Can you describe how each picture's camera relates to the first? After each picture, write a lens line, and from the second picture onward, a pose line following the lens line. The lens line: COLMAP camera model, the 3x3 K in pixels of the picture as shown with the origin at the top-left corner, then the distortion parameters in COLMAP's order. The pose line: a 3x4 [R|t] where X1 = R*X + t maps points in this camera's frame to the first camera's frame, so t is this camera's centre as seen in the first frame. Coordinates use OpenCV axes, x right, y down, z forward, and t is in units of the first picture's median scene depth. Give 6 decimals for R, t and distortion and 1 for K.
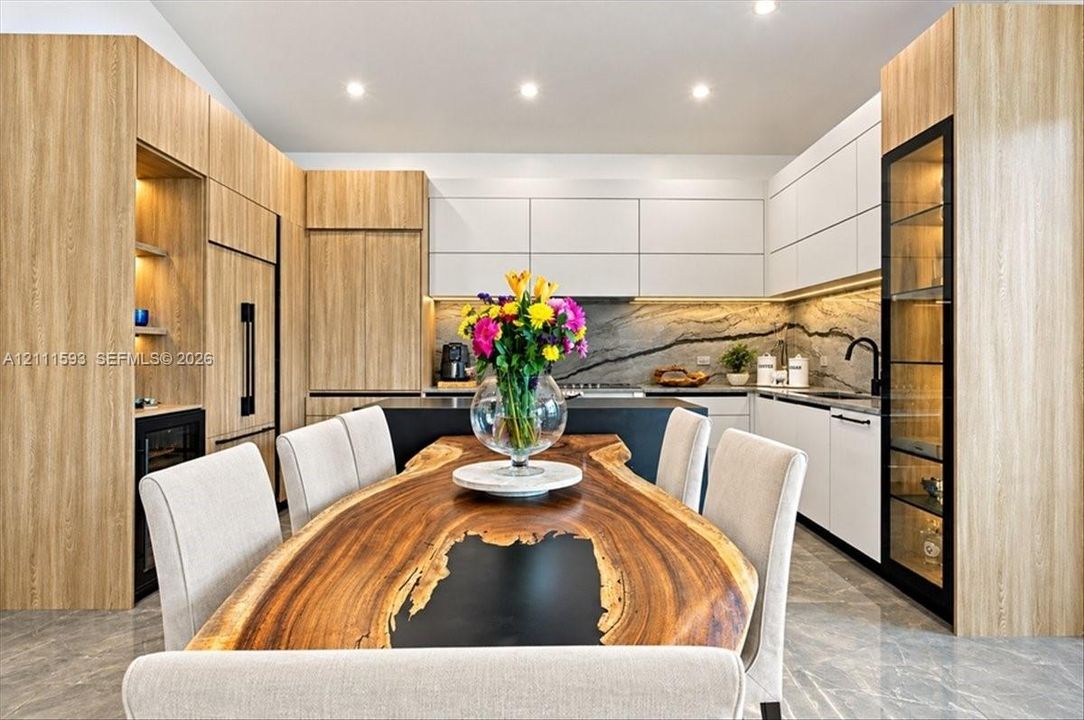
lens RADIAL K [[572.8, 0, 557.4], [0, 572.8, 356.8], [0, 0, 1]] dist [0.001729, 0.000803]
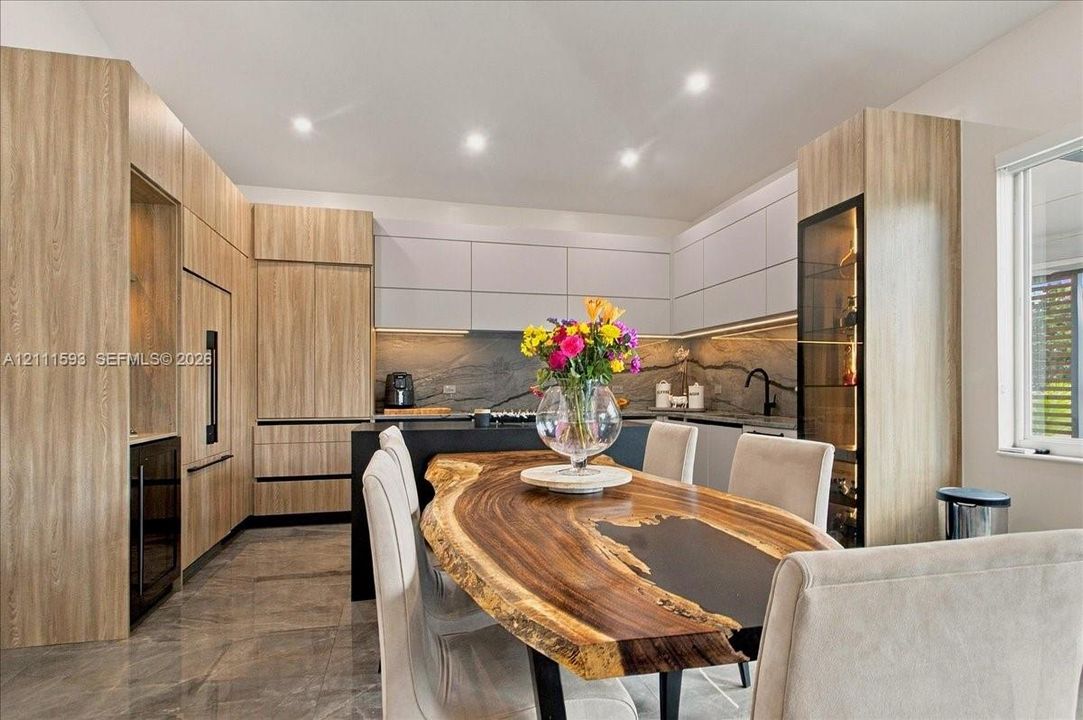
lens RADIAL K [[530.4, 0, 507.2], [0, 530.4, 386.1], [0, 0, 1]] dist [0.035566, -0.022126]
pose [[0.982587, -0.001888, 0.185795, -0.225919], [0.004055, 0.999928, -0.011282, 0.016713], [-0.185761, 0.011839, 0.982524, -0.025058]]
